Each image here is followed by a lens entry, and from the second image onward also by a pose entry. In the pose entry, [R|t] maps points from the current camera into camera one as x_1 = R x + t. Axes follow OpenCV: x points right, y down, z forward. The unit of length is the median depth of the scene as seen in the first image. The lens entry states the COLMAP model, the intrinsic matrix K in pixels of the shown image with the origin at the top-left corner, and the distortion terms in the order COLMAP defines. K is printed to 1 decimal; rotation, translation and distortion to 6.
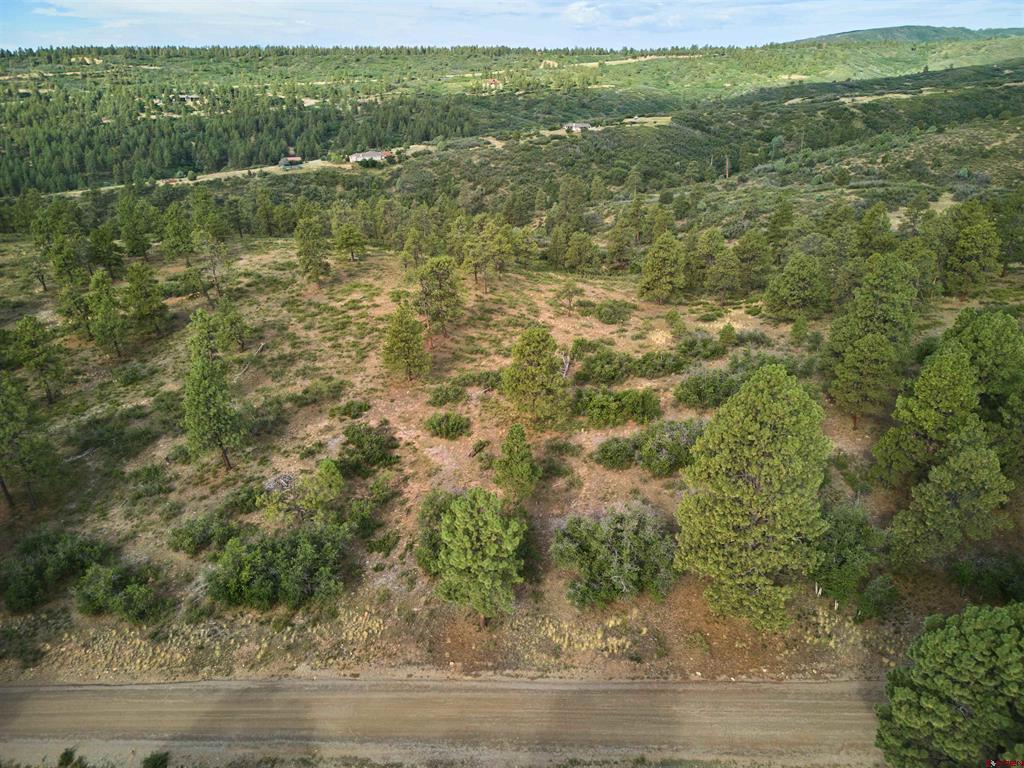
lens RADIAL K [[708.2, 0, 512.0], [0, 708.2, 384.0], [0, 0, 1]] dist [0.048708, -0.052686]
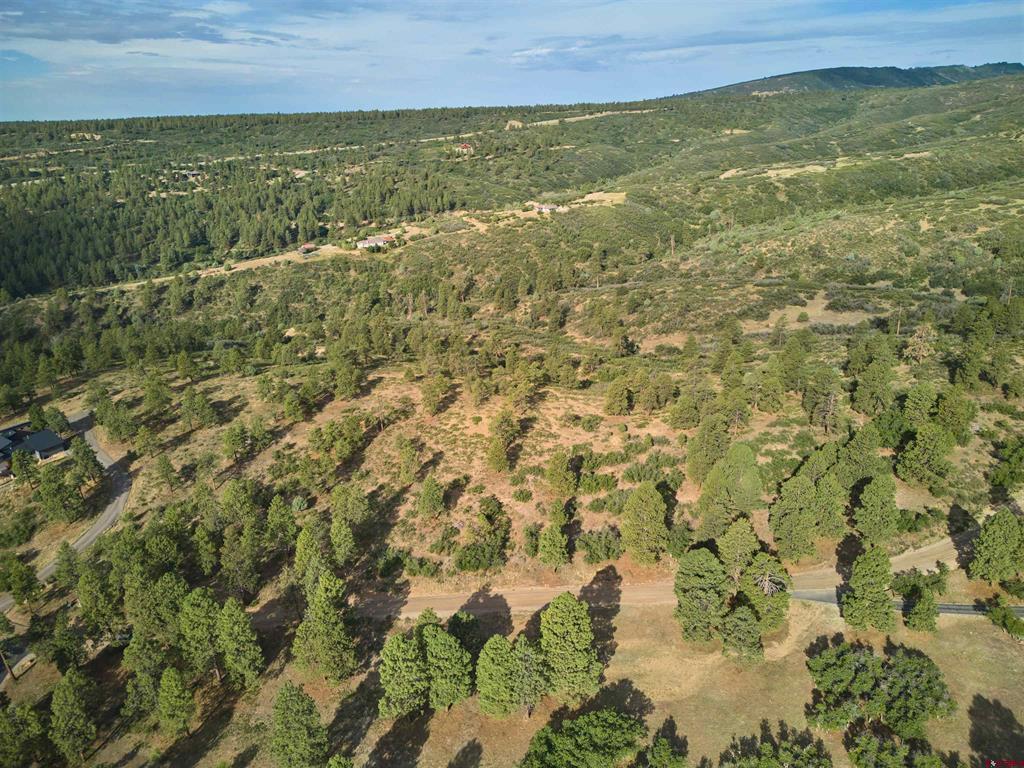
lens RADIAL K [[708.2, 0, 512.0], [0, 708.2, 384.0], [0, 0, 1]] dist [0.048708, -0.052686]
pose [[0.998424, -0.036864, 0.042305, -0.029833], [0.038480, 0.998535, -0.038050, -0.030498], [-0.040841, 0.039618, 0.998380, -0.183101]]
